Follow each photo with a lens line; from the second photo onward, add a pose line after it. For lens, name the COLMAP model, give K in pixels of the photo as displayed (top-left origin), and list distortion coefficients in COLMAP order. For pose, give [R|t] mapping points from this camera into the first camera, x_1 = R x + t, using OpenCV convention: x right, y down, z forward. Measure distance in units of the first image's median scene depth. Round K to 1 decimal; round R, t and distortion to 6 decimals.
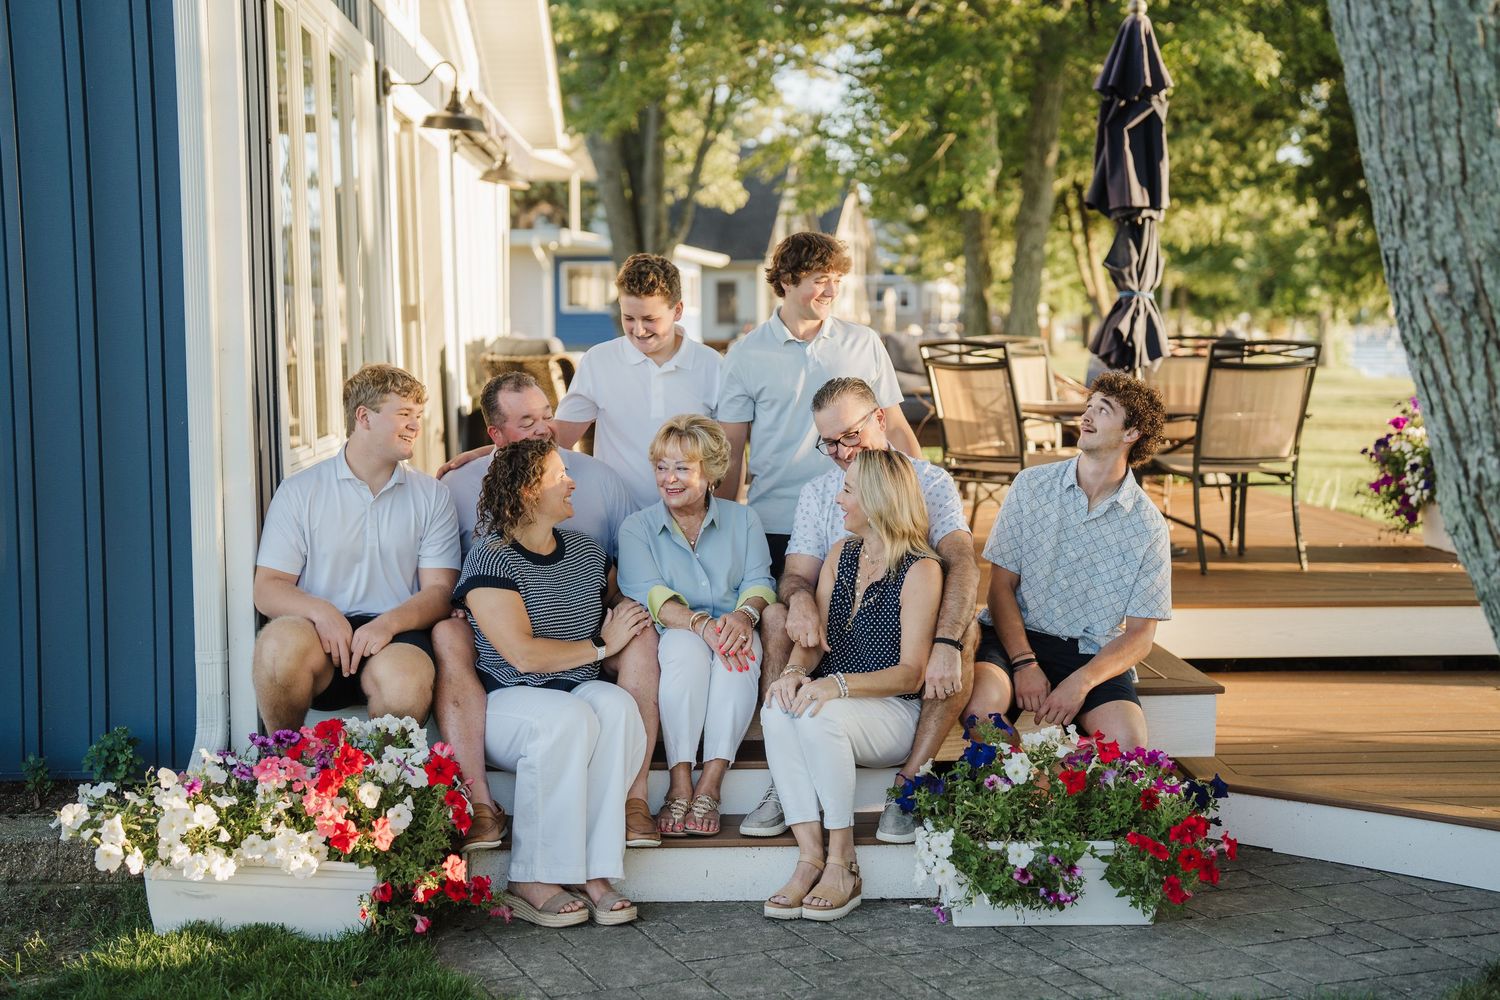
lens RADIAL K [[2148.7, 0, 749.7], [0, 2148.7, 500.4], [0, 0, 1]] dist [0.032503, 0.000000]
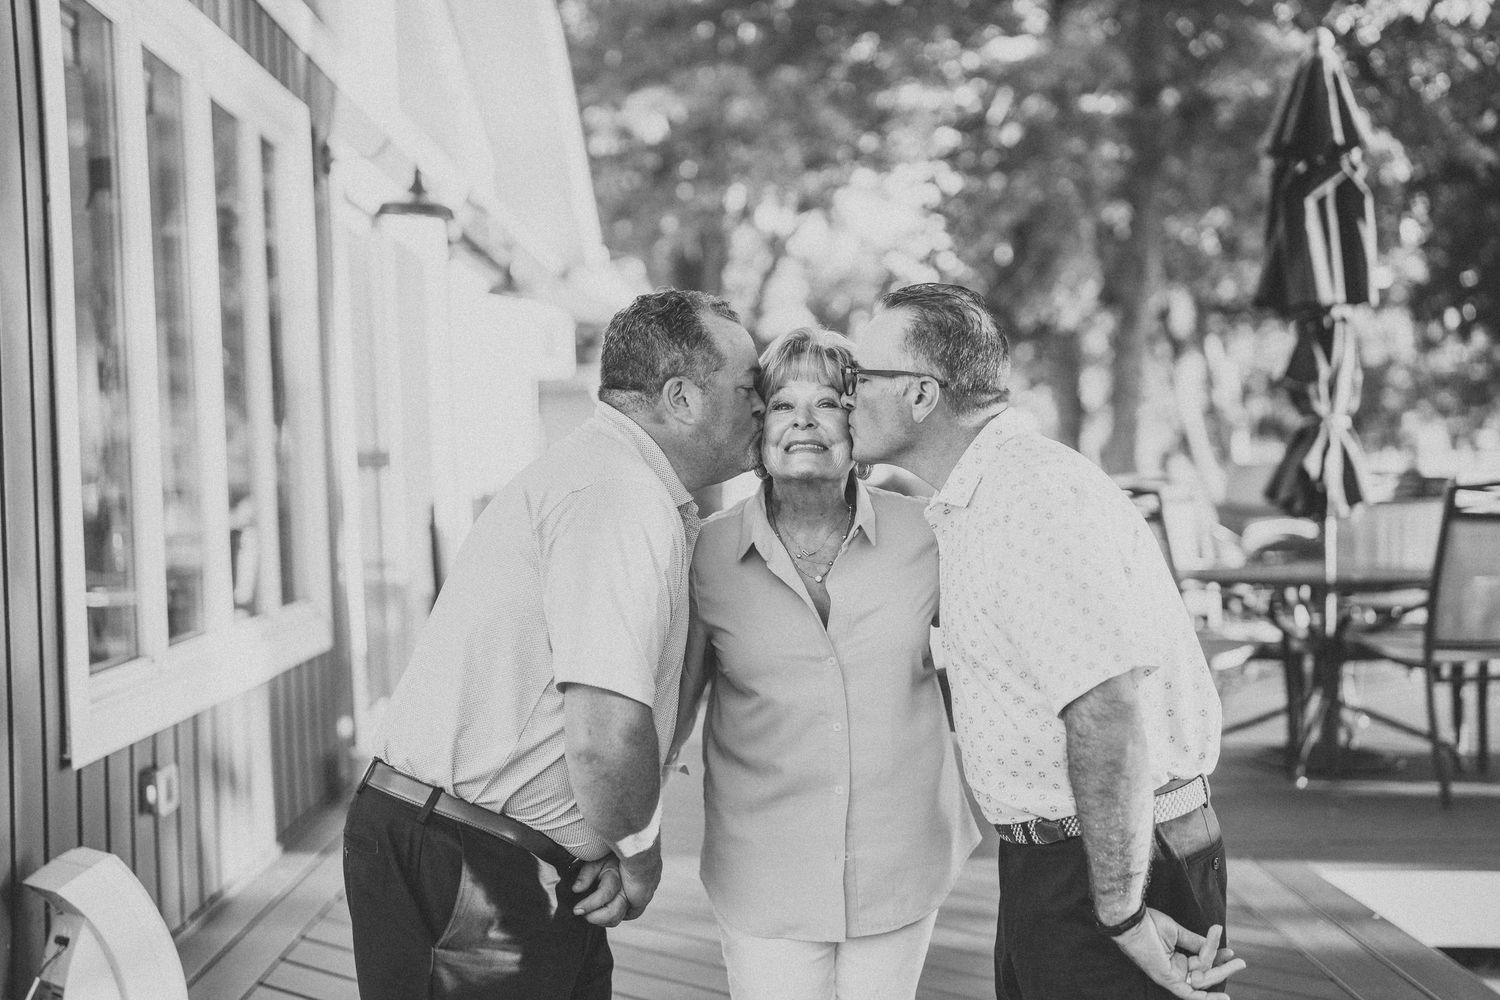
lens RADIAL K [[2148.7, 0, 749.9], [0, 2148.7, 498.3], [0, 0, 1]] dist [0.032503, 0.000000]
pose [[0.999339, -0.015447, -0.032908, 0.003217], [0.013255, 0.997744, -0.065819, -0.021886], [0.033851, 0.065339, 0.997289, 0.247895]]
